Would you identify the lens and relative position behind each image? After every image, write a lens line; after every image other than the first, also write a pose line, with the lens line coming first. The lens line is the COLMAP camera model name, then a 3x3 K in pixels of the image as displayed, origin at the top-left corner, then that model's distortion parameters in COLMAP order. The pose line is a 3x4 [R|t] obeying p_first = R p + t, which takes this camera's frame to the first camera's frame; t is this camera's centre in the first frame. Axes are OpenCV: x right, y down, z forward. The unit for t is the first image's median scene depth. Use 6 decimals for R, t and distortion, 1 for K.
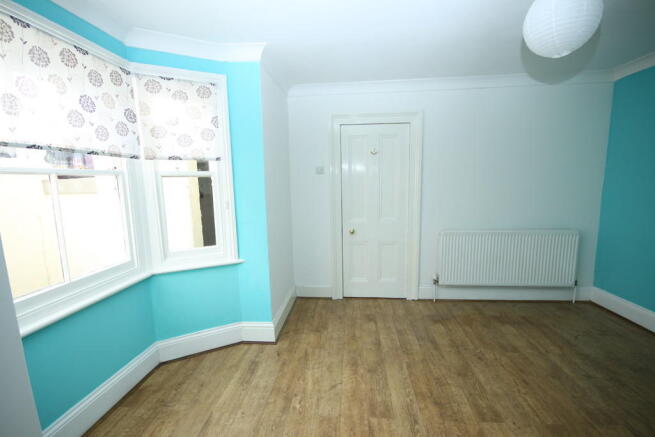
lens RADIAL K [[301.3, 0, 329.7], [0, 301.3, 221.2], [0, 0, 1]] dist [0.001318, -0.000253]
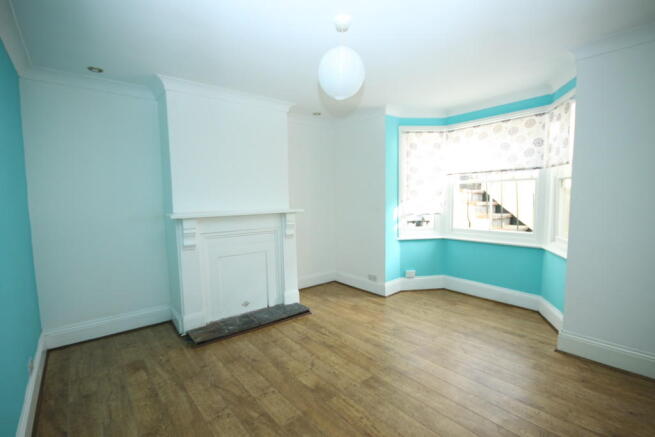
lens RADIAL K [[301.3, 0, 329.7], [0, 301.3, 221.2], [0, 0, 1]] dist [0.001318, -0.000253]
pose [[-0.711725, 0.084371, -0.697373, 1.323901], [-0.074742, 0.978030, 0.194606, -0.180171], [0.698470, 0.190629, -0.689783, 1.475093]]
